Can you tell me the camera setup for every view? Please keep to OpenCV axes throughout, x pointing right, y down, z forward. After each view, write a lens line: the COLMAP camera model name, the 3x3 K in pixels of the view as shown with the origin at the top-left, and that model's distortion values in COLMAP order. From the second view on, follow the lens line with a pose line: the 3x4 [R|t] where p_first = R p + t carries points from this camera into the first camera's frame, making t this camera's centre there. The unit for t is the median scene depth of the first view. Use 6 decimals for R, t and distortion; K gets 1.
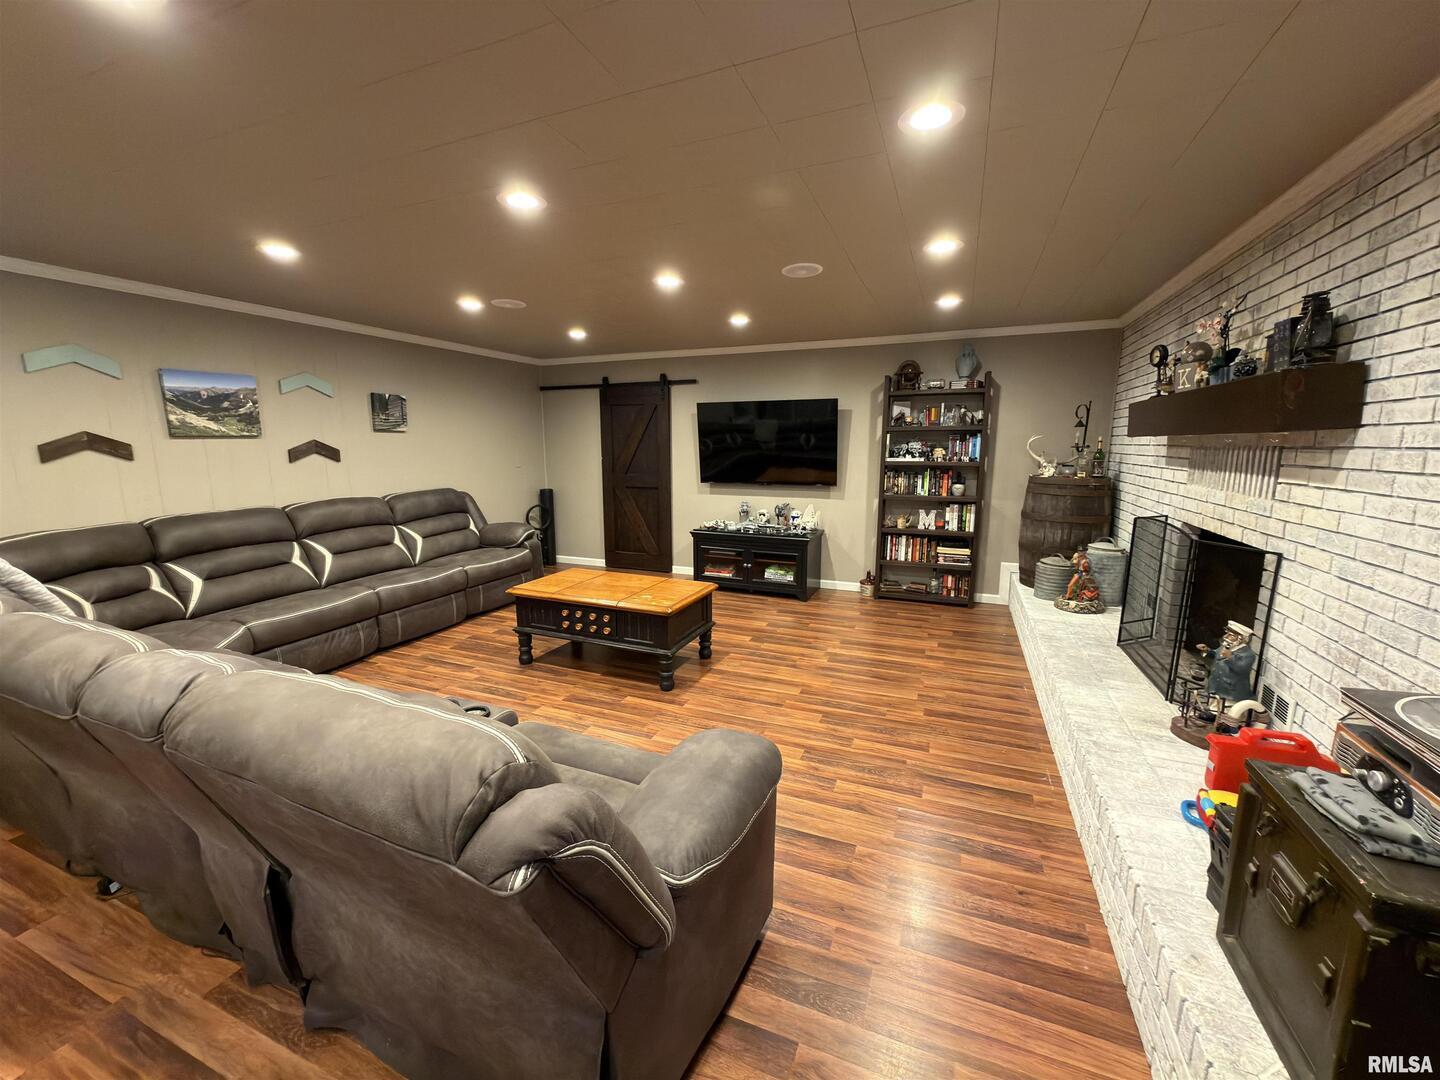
lens RADIAL K [[574.3, 0, 719.9], [0, 574.3, 545.1], [0, 0, 1]] dist [-0.000824, 0.000013]
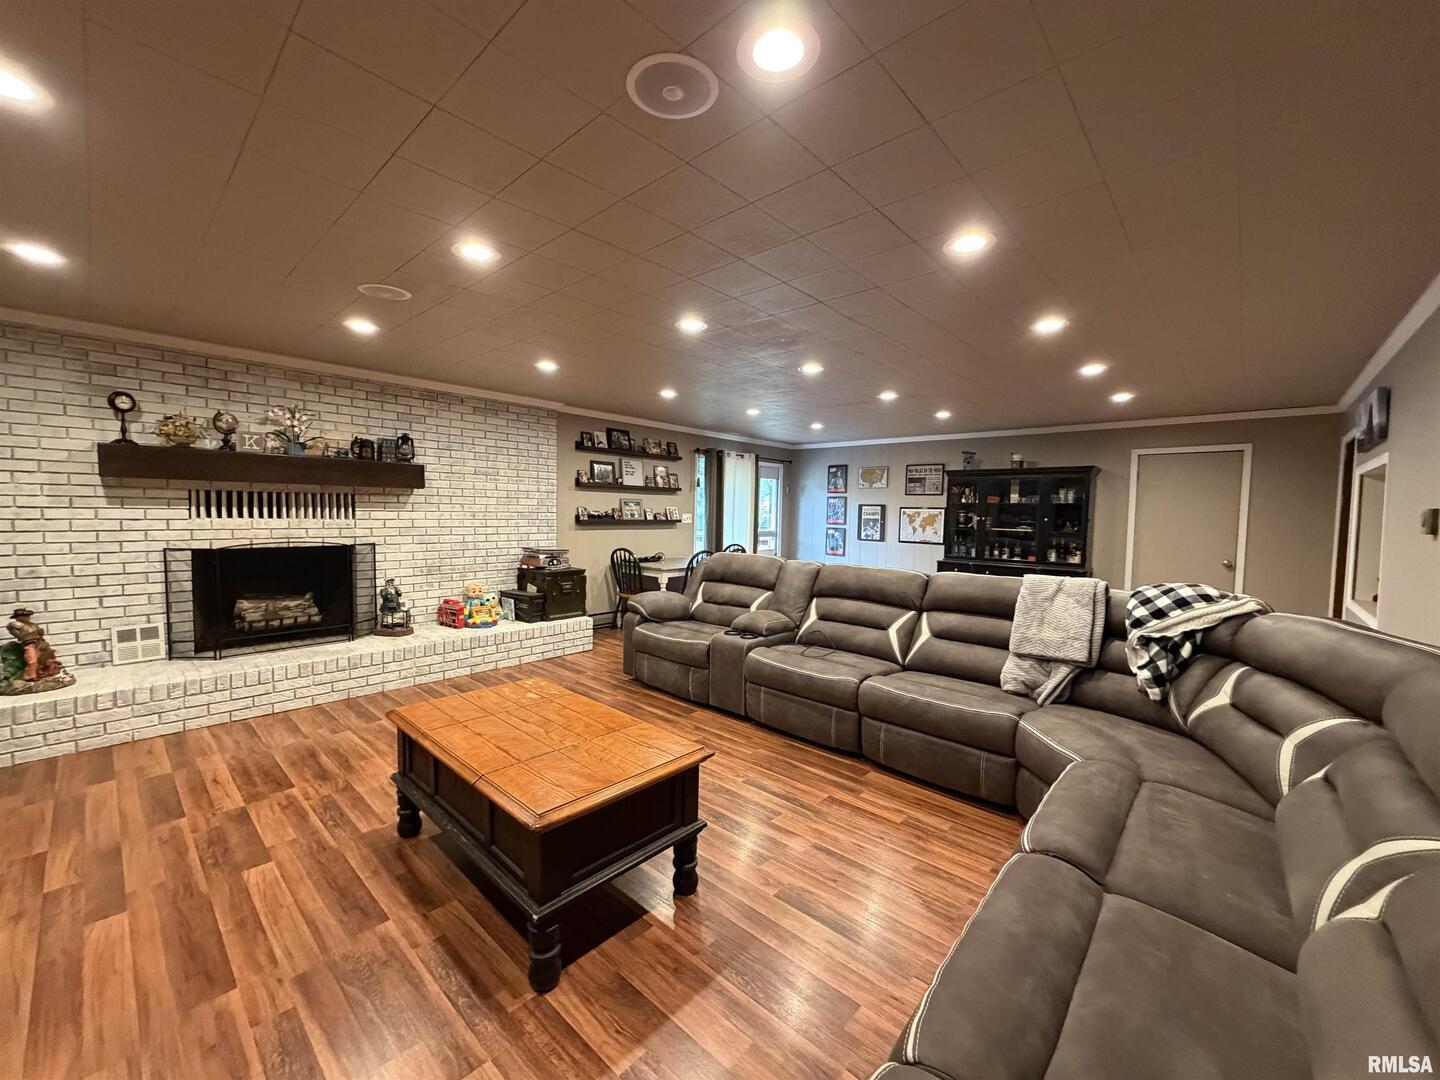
lens RADIAL K [[574.3, 0, 718.2], [0, 574.3, 541.1], [0, 0, 1]] dist [-0.000824, 0.000013]
pose [[-0.937614, -0.037654, 0.345634, -0.417706], [0.041480, 0.974903, 0.218732, -0.176296], [-0.345196, 0.219423, -0.912520, 1.086417]]
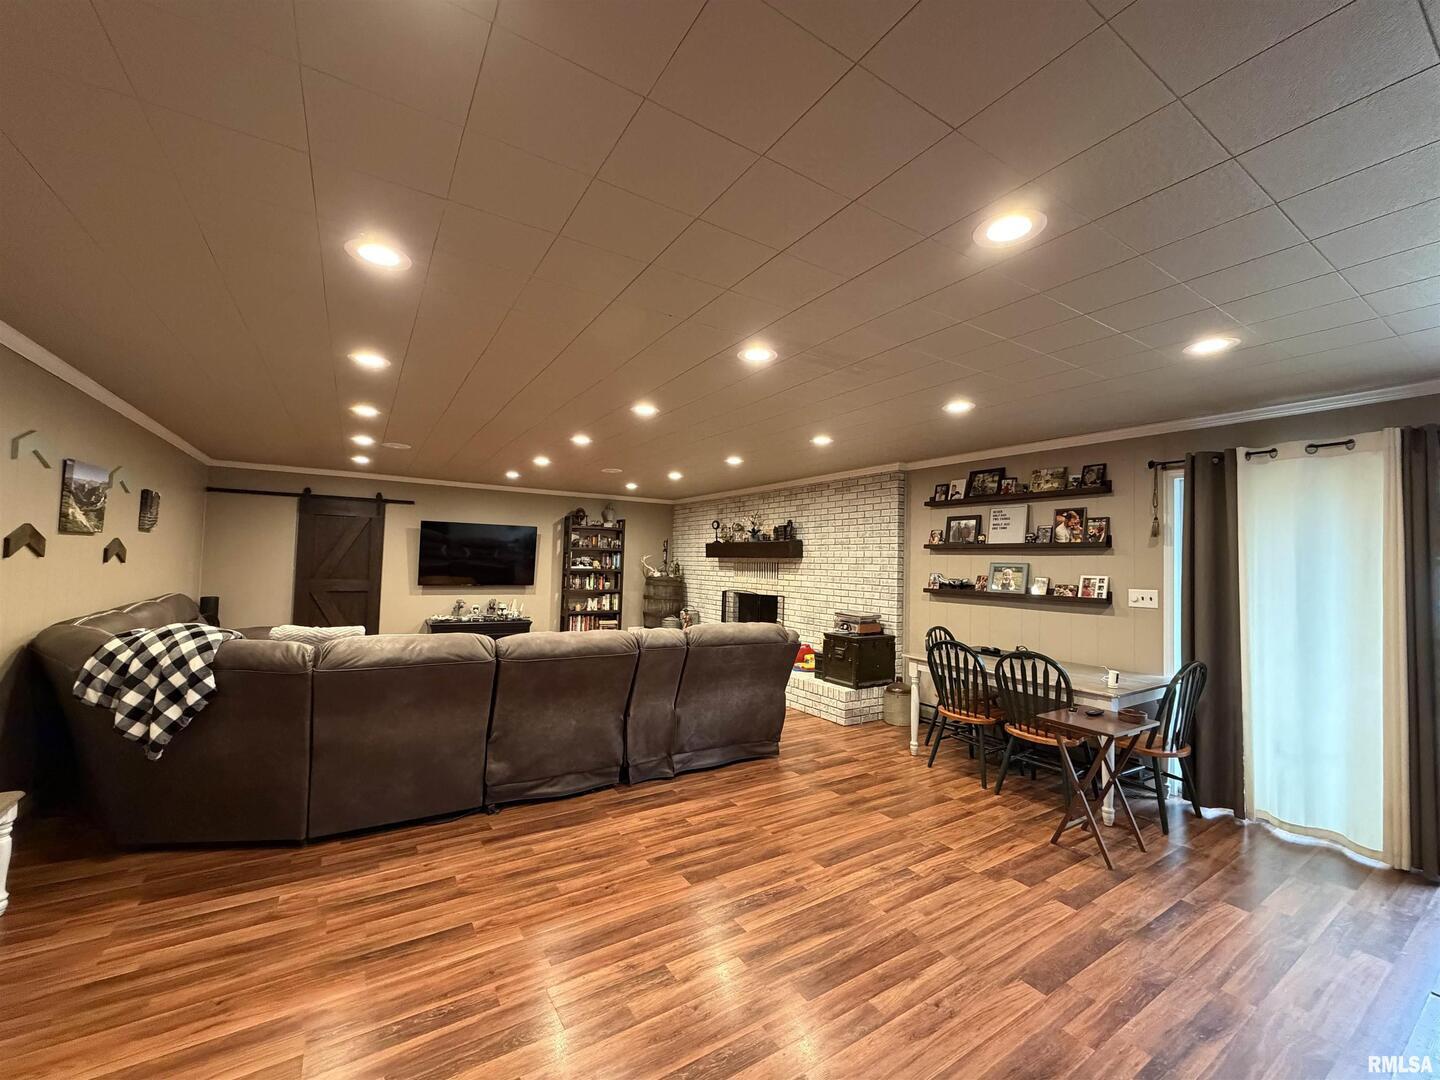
lens RADIAL K [[574.3, 0, 716.9], [0, 574.3, 541.9], [0, 0, 1]] dist [-0.000824, 0.000013]
pose [[0.578829, 0.046284, 0.814134, -0.789880], [0.118254, 0.983070, -0.139964, 0.052437], [-0.806829, 0.177290, 0.563556, -0.231881]]
